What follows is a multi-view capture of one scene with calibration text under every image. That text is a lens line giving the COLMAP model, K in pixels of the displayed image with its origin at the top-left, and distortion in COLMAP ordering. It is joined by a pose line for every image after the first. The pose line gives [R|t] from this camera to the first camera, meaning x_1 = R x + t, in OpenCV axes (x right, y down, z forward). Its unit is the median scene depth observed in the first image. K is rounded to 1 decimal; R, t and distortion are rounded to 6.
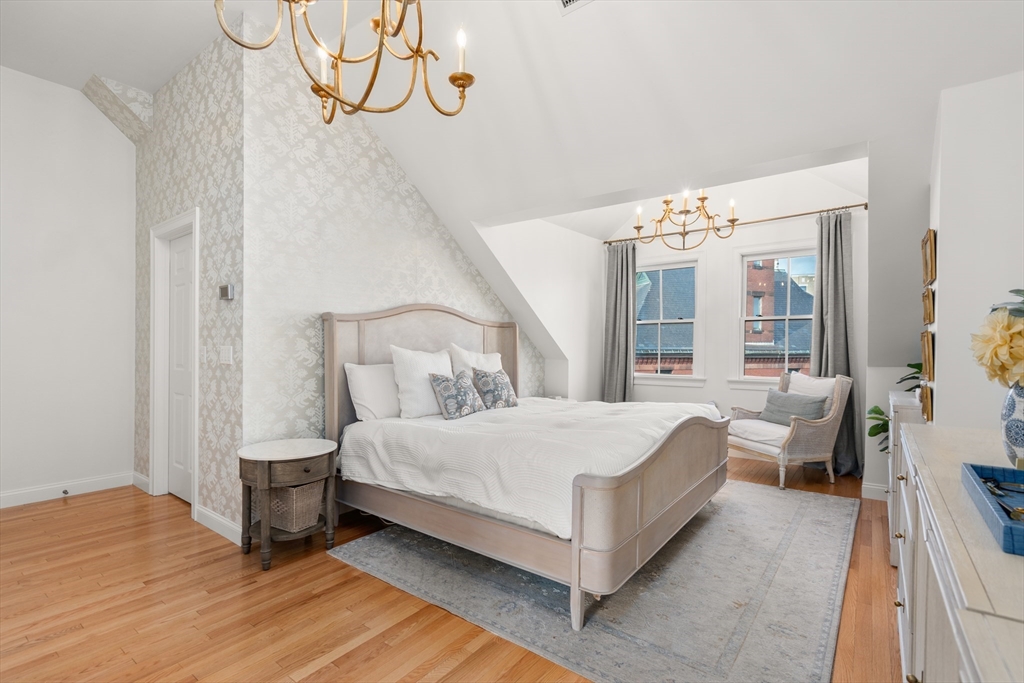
lens RADIAL K [[471.5, 0, 506.2], [0, 471.5, 350.4], [0, 0, 1]] dist [-0.001486, 0.000288]
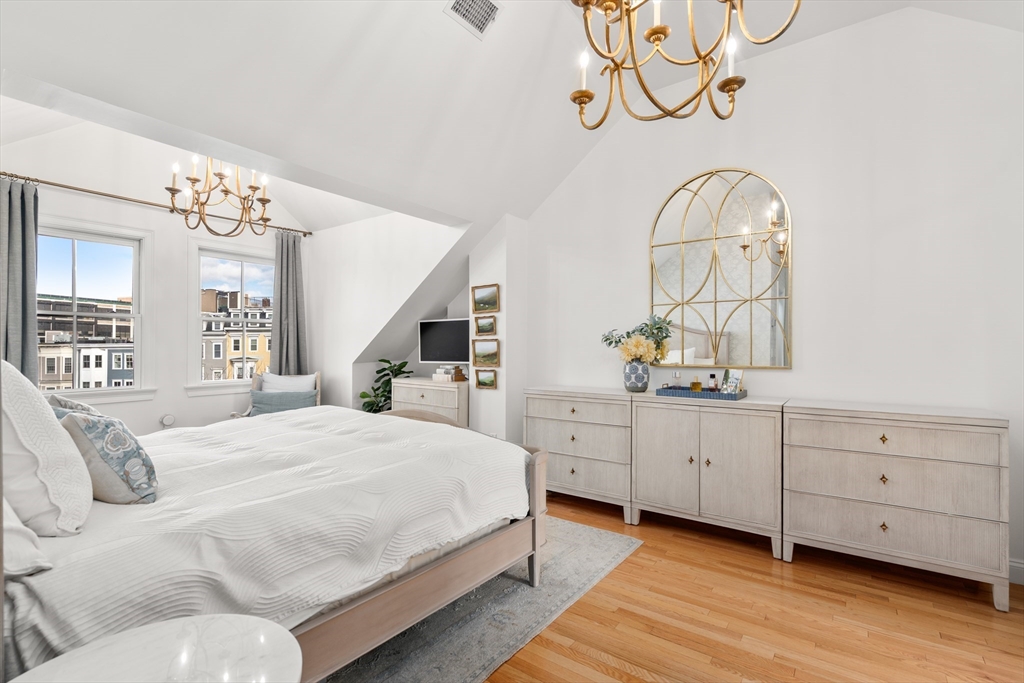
lens RADIAL K [[471.5, 0, 506.2], [0, 471.5, 350.4], [0, 0, 1]] dist [-0.001486, 0.000288]
pose [[-0.010695, -0.005190, 0.999929, -0.786439], [0.008596, 0.999949, 0.005282, -0.009930], [-0.999906, 0.008652, -0.010649, 0.812769]]
